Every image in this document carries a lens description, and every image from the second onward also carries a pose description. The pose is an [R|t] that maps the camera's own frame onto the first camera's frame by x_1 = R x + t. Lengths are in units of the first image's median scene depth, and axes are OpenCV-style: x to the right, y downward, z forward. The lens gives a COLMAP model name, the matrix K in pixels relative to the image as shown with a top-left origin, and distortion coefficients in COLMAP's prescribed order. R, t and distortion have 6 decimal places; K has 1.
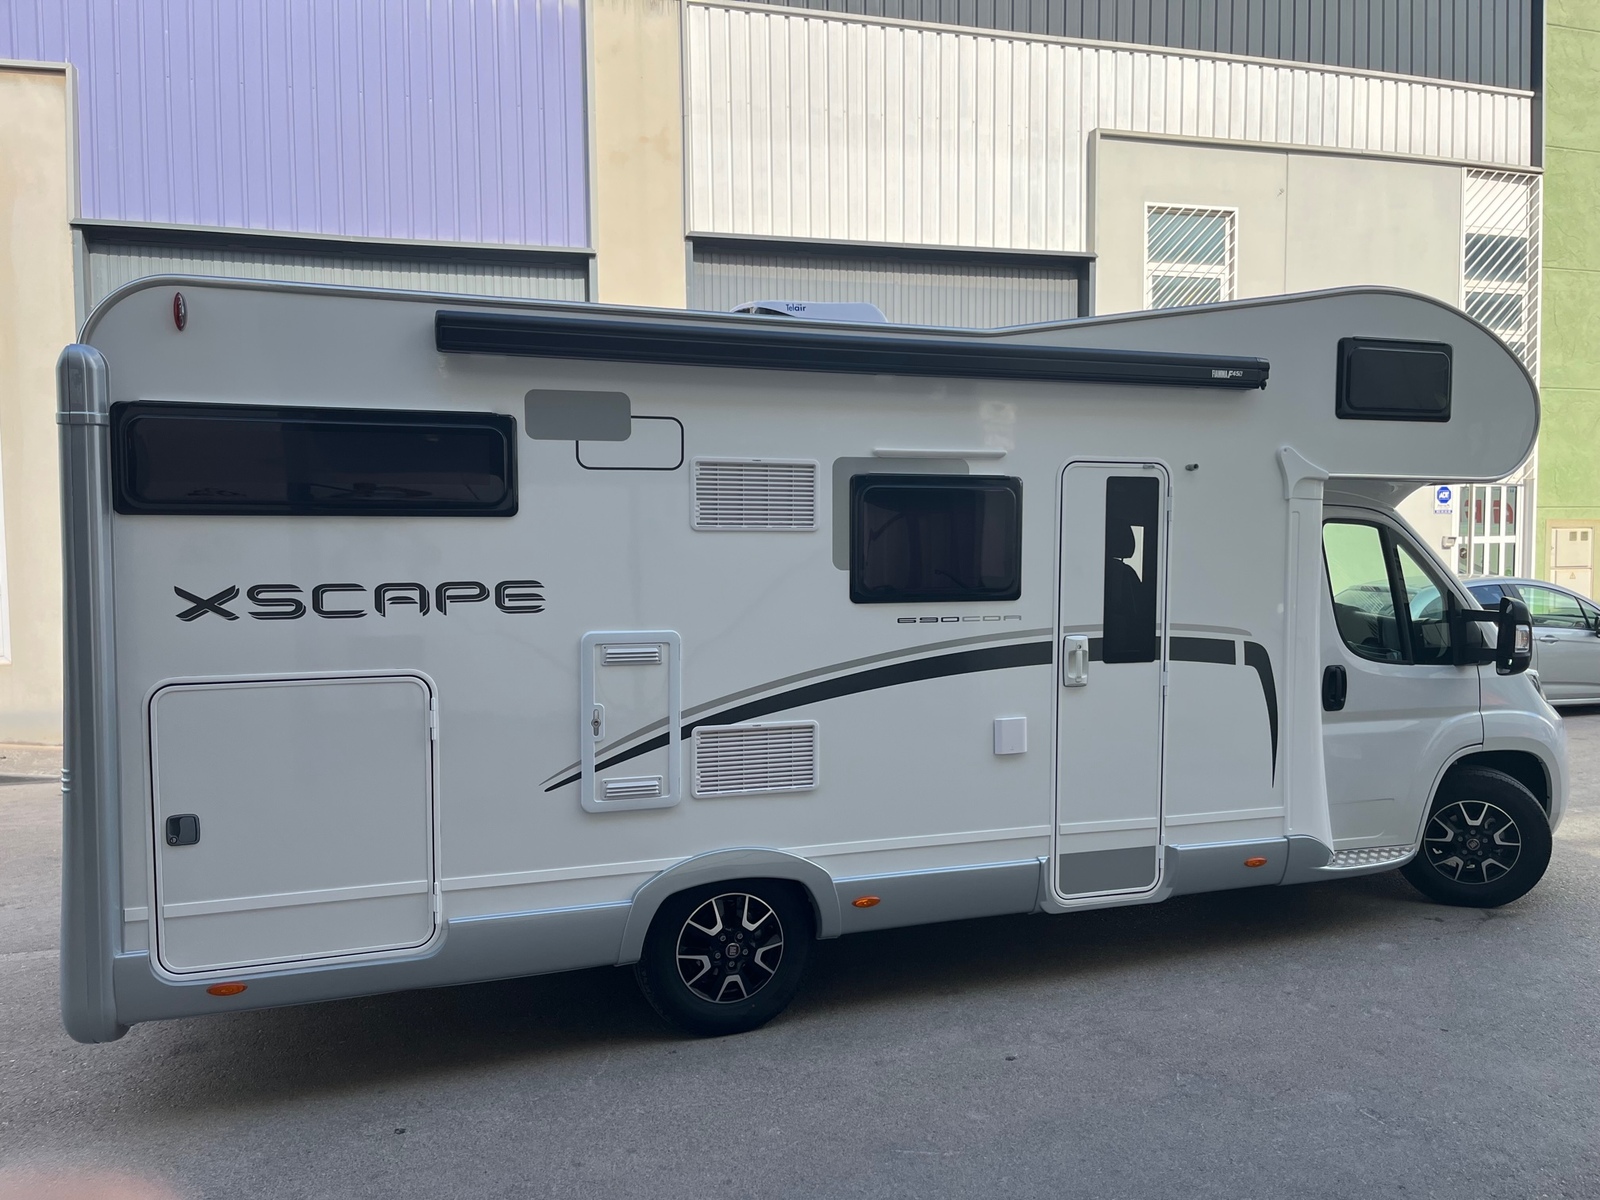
lens RADIAL K [[1213.5, 0, 800.0], [0, 1213.5, 616.5], [0, 0, 1]] dist [0.065832, -0.087221]
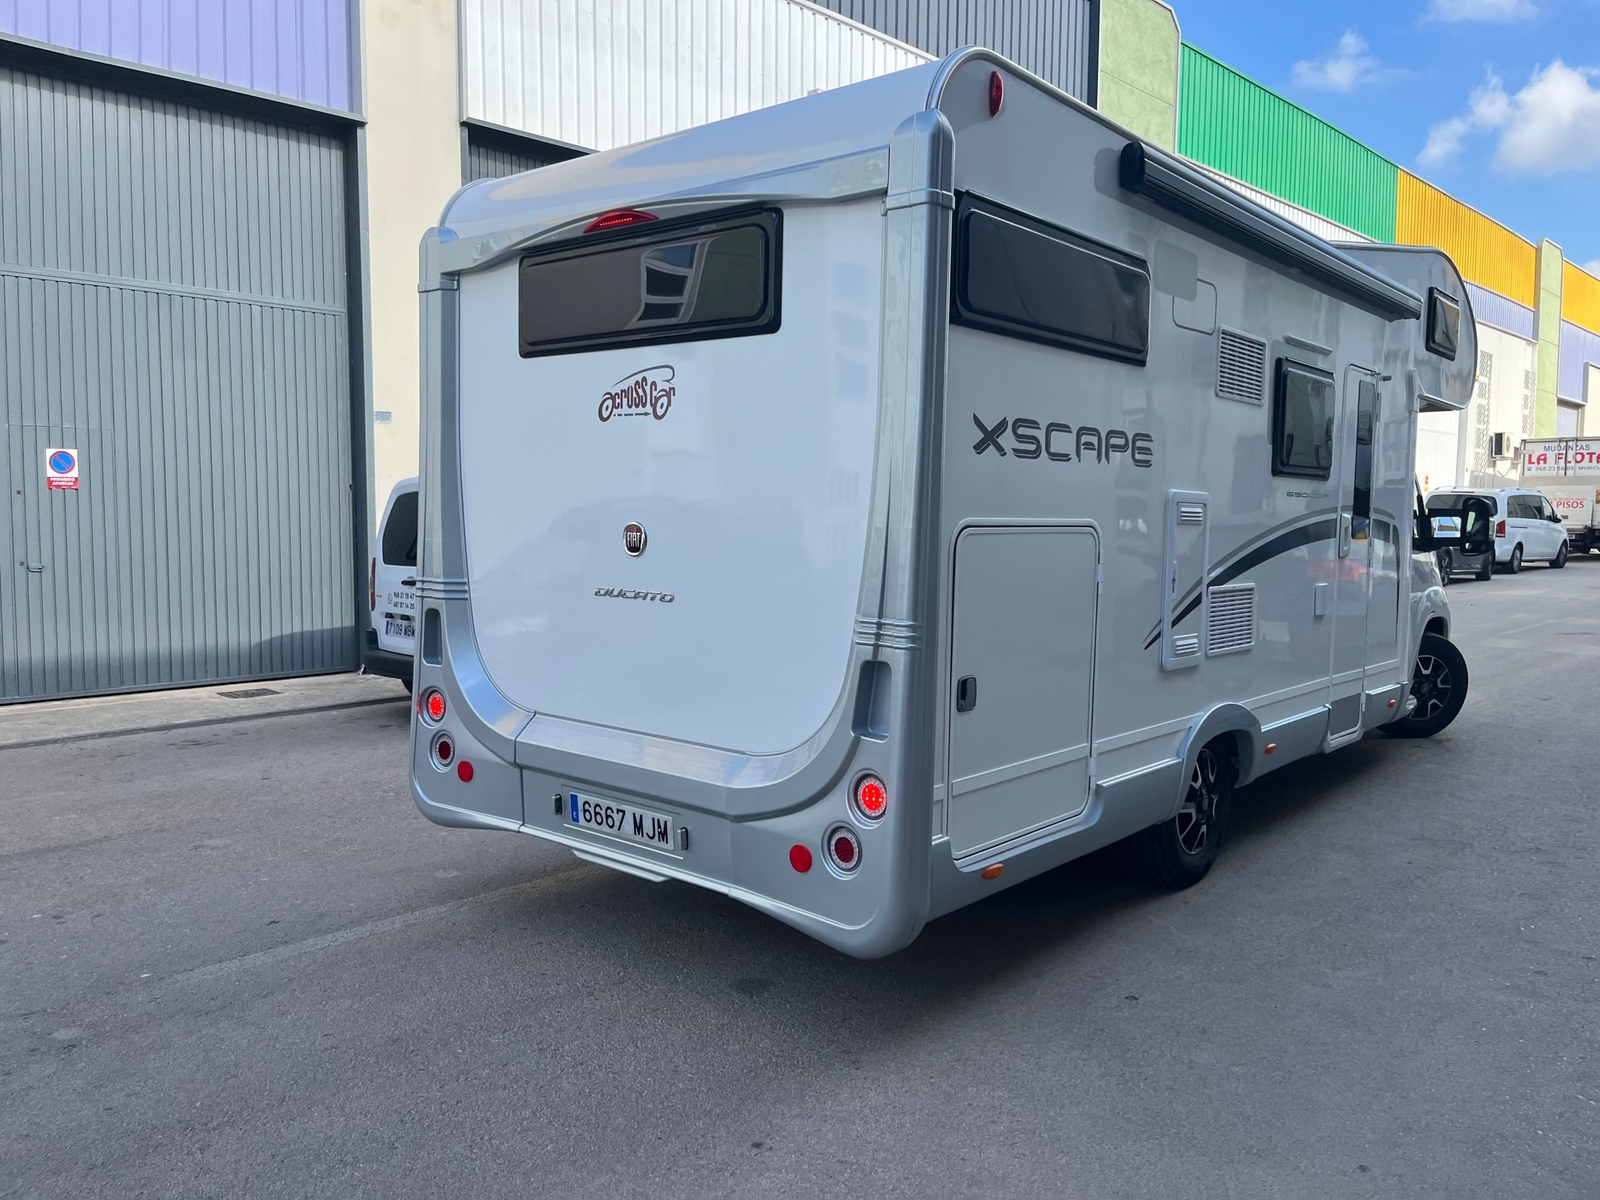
lens RADIAL K [[1217.9, 0, 799.4], [0, 1217.9, 607.3], [0, 0, 1]] dist [0.088349, -0.127695]
pose [[0.861871, -0.026245, 0.506447, -0.930213], [0.020834, 0.999649, 0.016349, 0.084785], [-0.506699, -0.003539, 0.862116, 0.275184]]
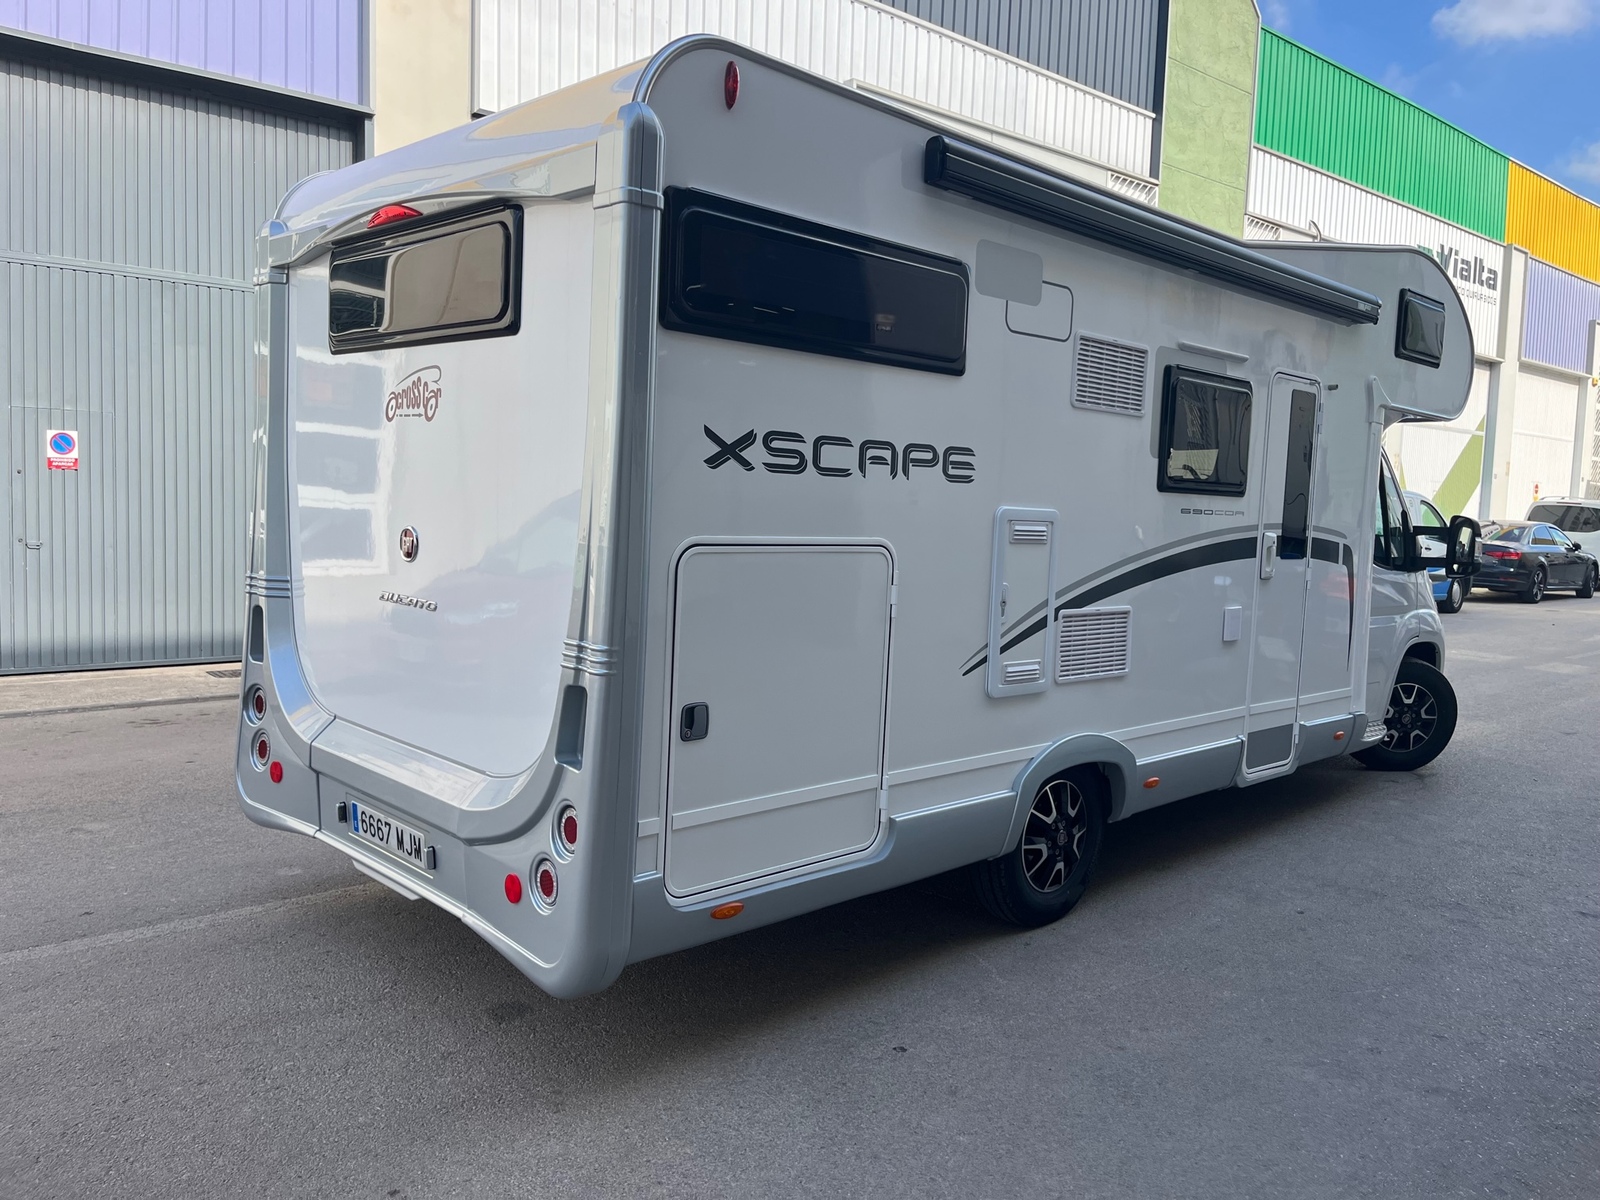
lens RADIAL K [[1213.7, 0, 800.0], [0, 1213.7, 600.0], [0, 0, 1]] dist [0.092630, -0.135114]
pose [[0.904595, 0.001711, 0.426269, -0.701174], [-0.010958, 0.999755, 0.019242, 0.066907], [-0.426131, -0.022077, 0.904392, 0.205020]]
